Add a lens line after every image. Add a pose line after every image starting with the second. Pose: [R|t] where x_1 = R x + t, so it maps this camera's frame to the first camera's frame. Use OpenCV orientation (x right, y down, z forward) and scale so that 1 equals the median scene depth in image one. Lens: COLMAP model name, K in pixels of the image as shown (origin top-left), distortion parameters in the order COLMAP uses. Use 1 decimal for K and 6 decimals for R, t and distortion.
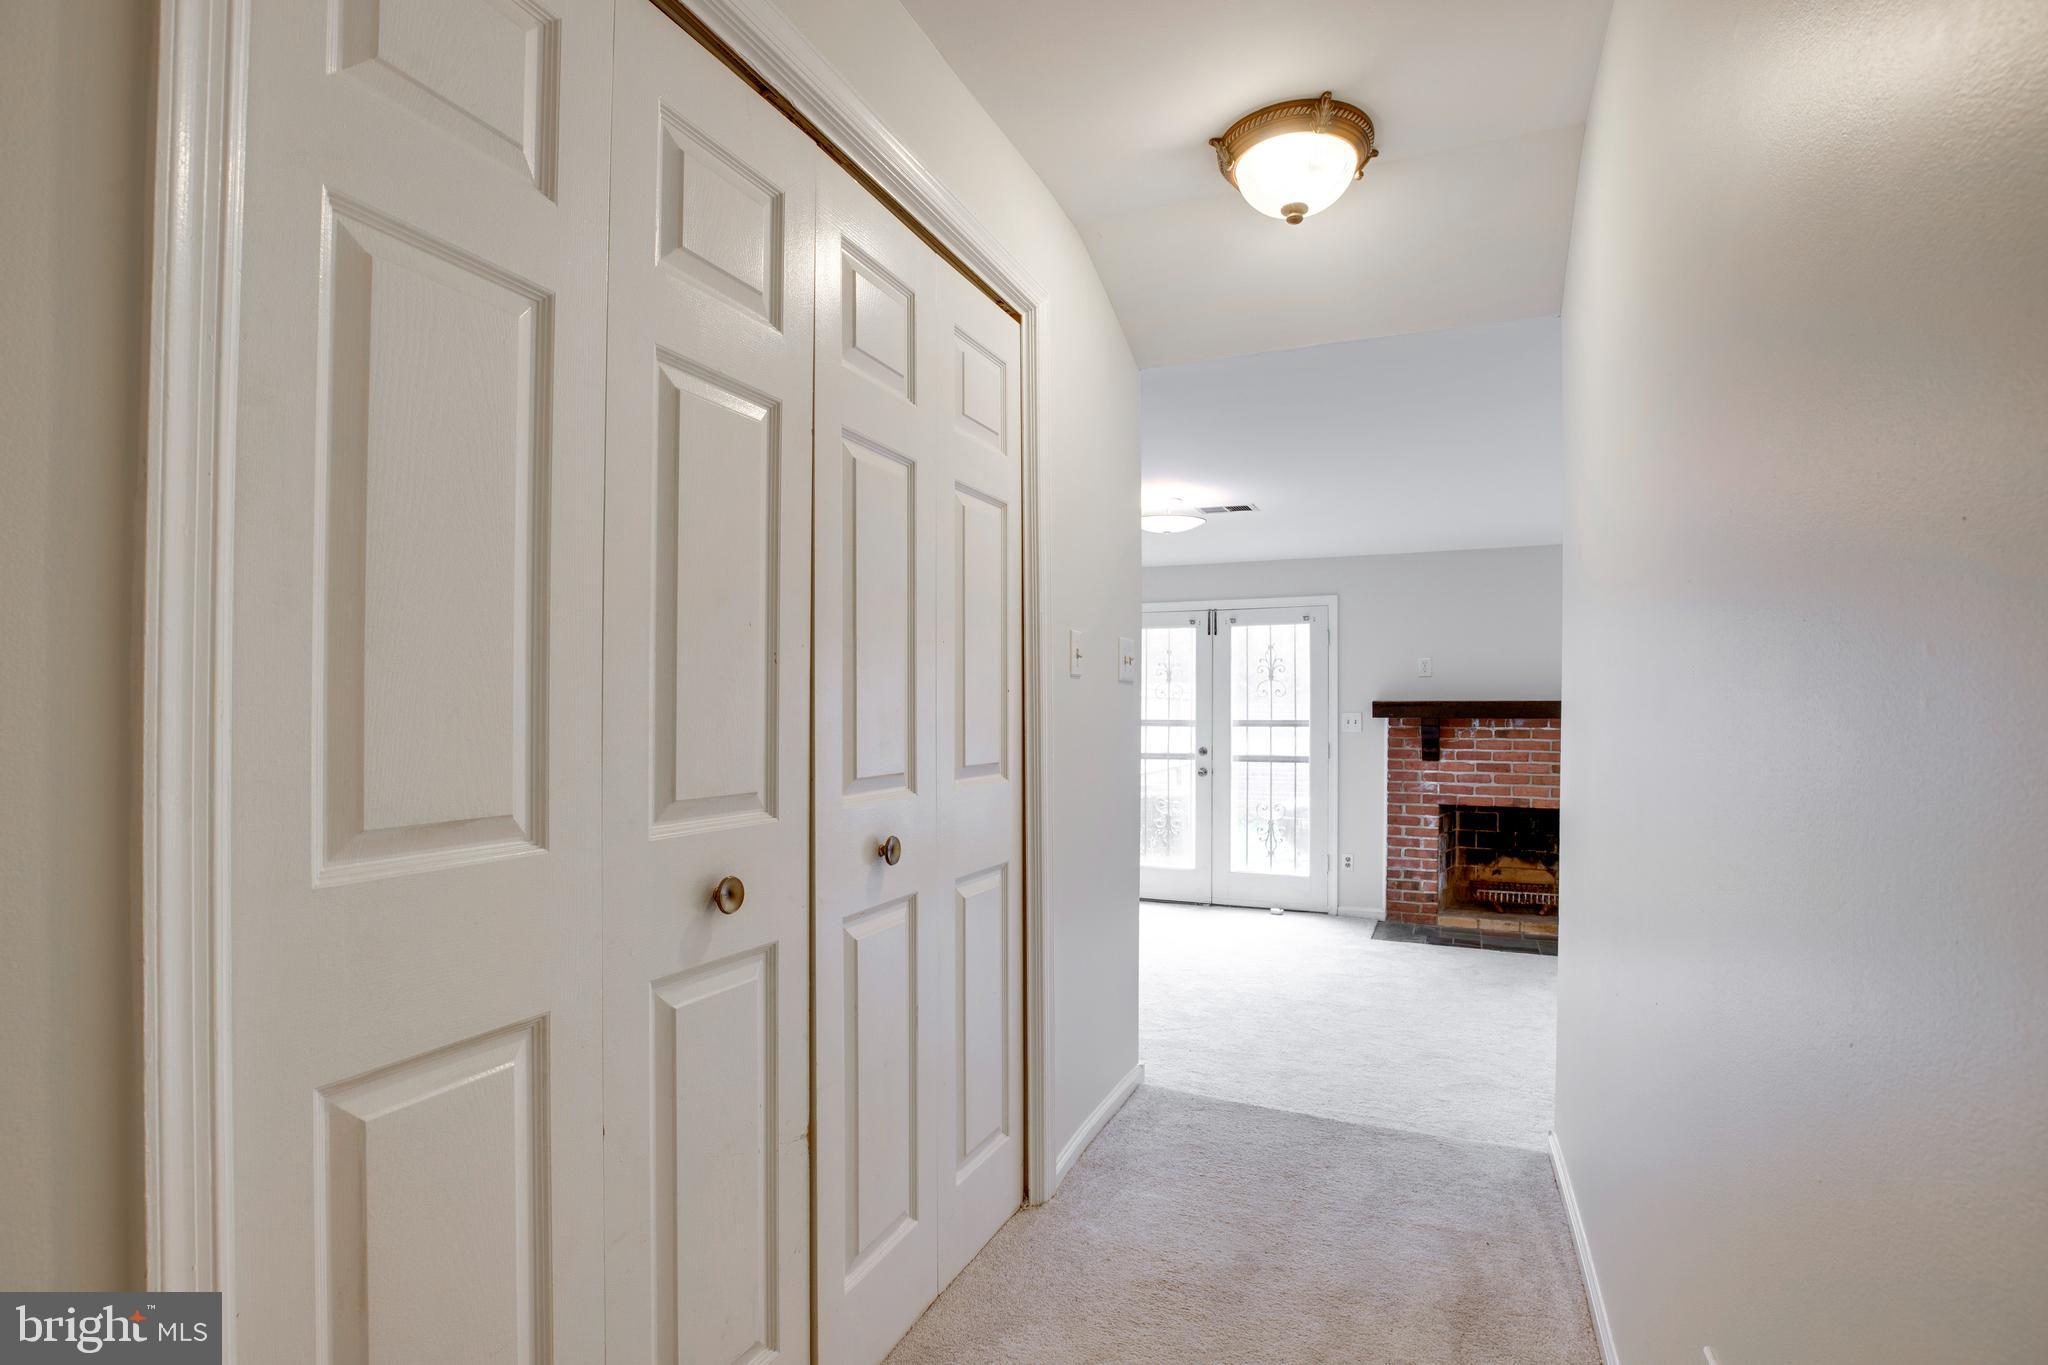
lens RADIAL K [[991.7, 0, 1024.0], [0, 991.7, 682.5], [0, 0, 1]] dist [-0.042944, 0.011391]
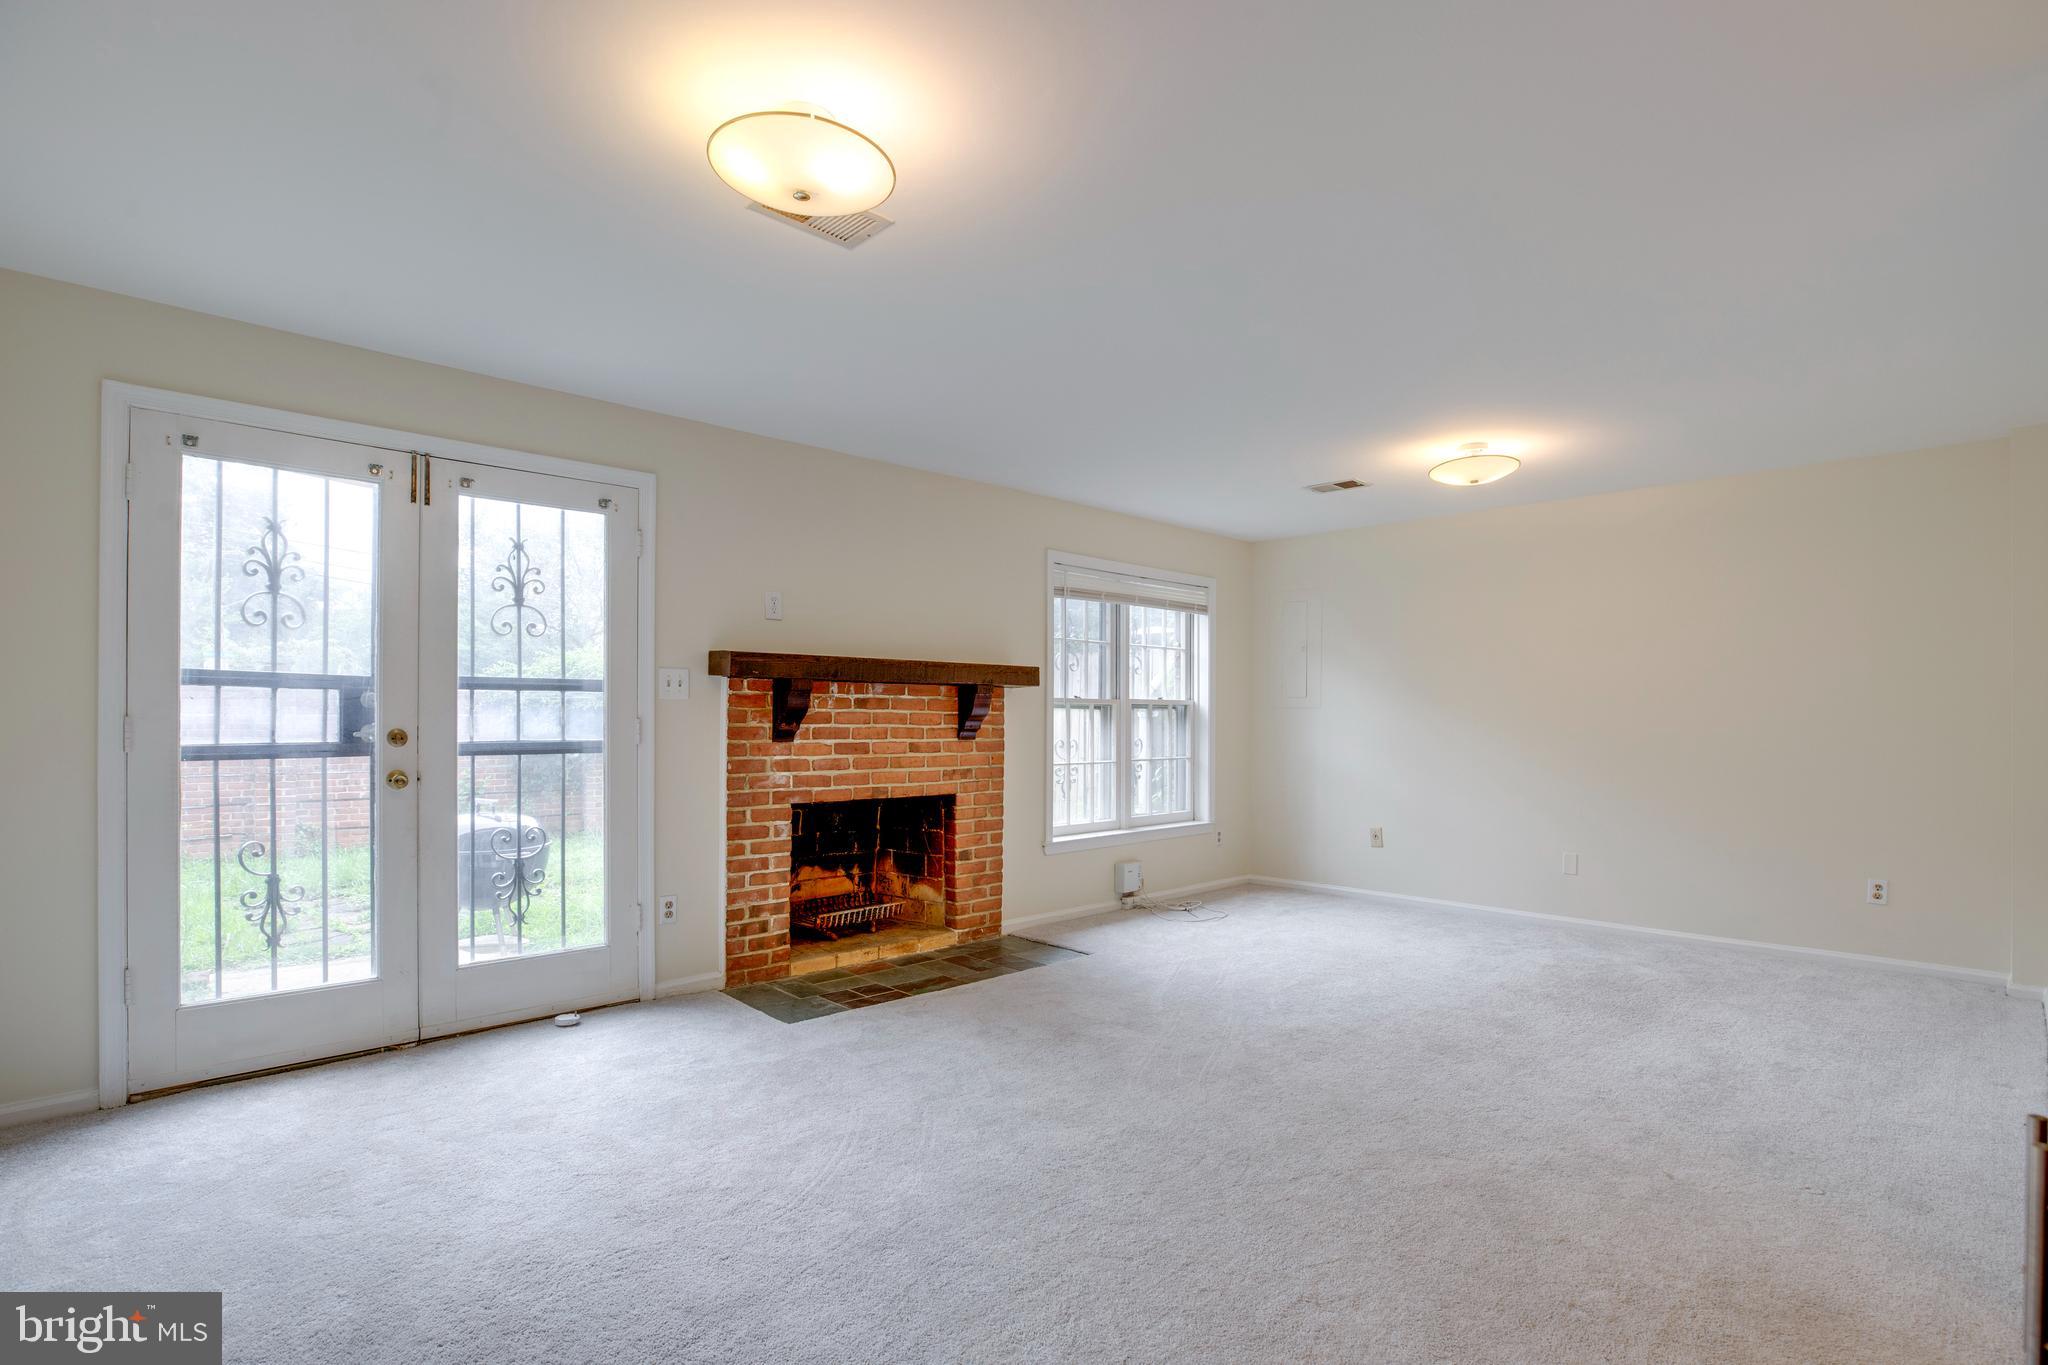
lens RADIAL K [[1019.4, 0, 1024.3], [0, 1019.4, 719.1], [0, 0, 1]] dist [-0.002709, 0.011874]
pose [[0.400634, -0.007863, 0.916205, -0.172970], [-0.036915, 0.999013, 0.024715, 0.039371], [-0.915494, -0.043723, 0.399948, 0.557150]]
